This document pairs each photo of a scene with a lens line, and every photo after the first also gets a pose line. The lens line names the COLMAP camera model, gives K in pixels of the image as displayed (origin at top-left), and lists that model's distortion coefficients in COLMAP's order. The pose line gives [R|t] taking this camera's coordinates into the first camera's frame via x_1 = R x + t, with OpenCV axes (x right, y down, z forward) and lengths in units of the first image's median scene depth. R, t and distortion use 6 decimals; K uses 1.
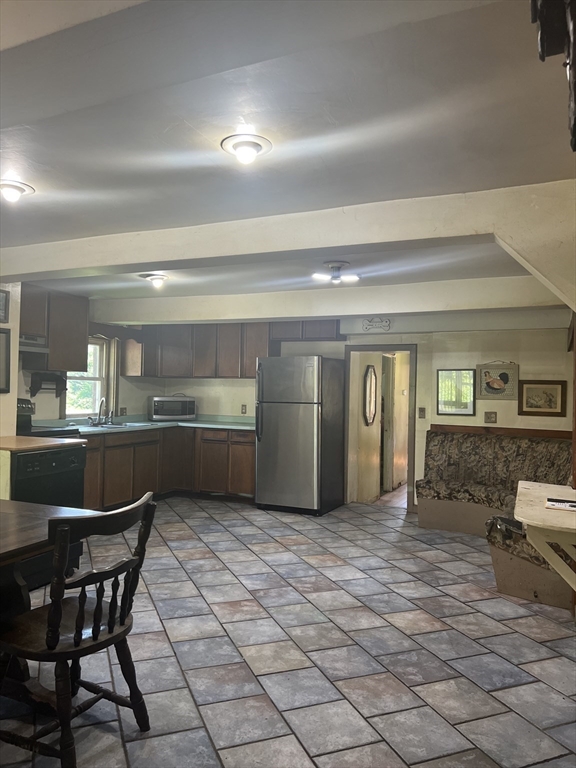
lens RADIAL K [[579.6, 0, 284.9], [0, 579.6, 388.1], [0, 0, 1]] dist [0.048327, -0.043730]
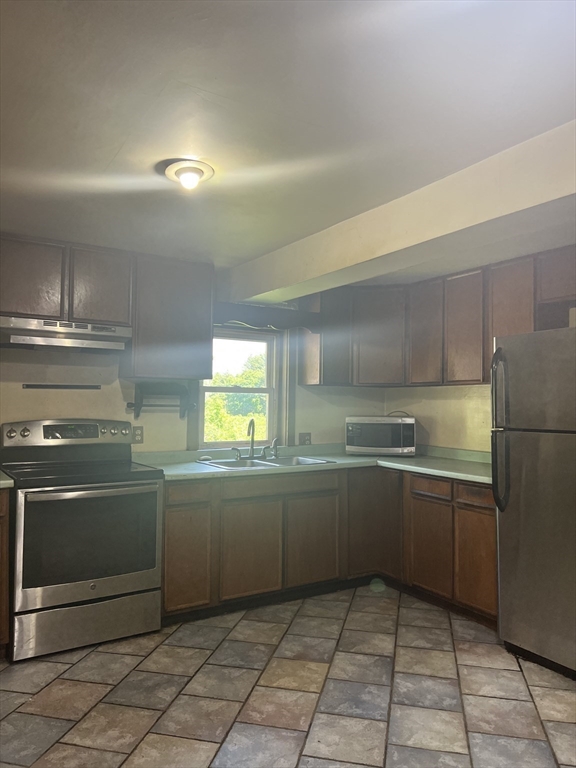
lens RADIAL K [[579.6, 0, 285.5], [0, 579.6, 385.1], [0, 0, 1]] dist [0.048327, -0.043730]
pose [[0.836426, -0.025778, -0.547474, 0.082387], [0.007827, 0.999353, -0.035096, 0.002279], [0.548024, 0.025070, 0.836087, 0.530826]]
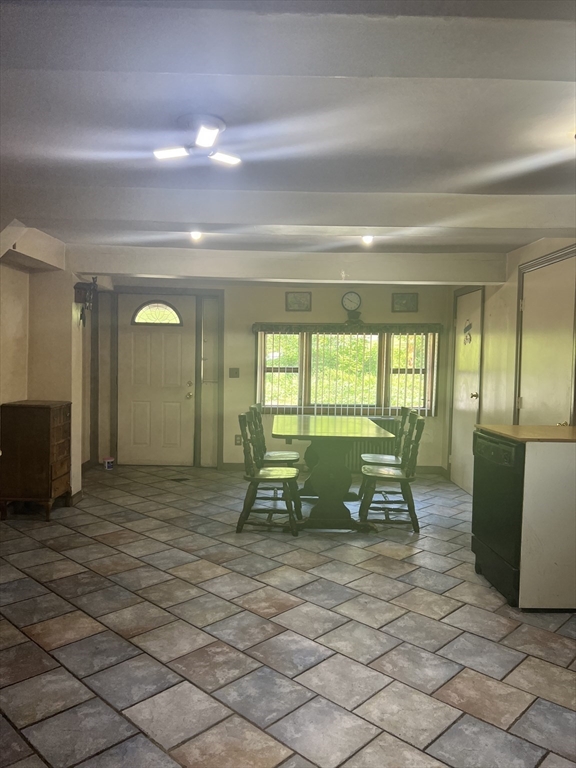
lens RADIAL K [[579.6, 0, 286.5], [0, 579.6, 382.3], [0, 0, 1]] dist [0.048327, -0.043730]
pose [[-0.908188, -0.025290, -0.417799, 0.254729], [-0.040078, 0.998841, 0.026658, 0.010757], [0.416640, 0.040955, -0.908148, 1.624870]]
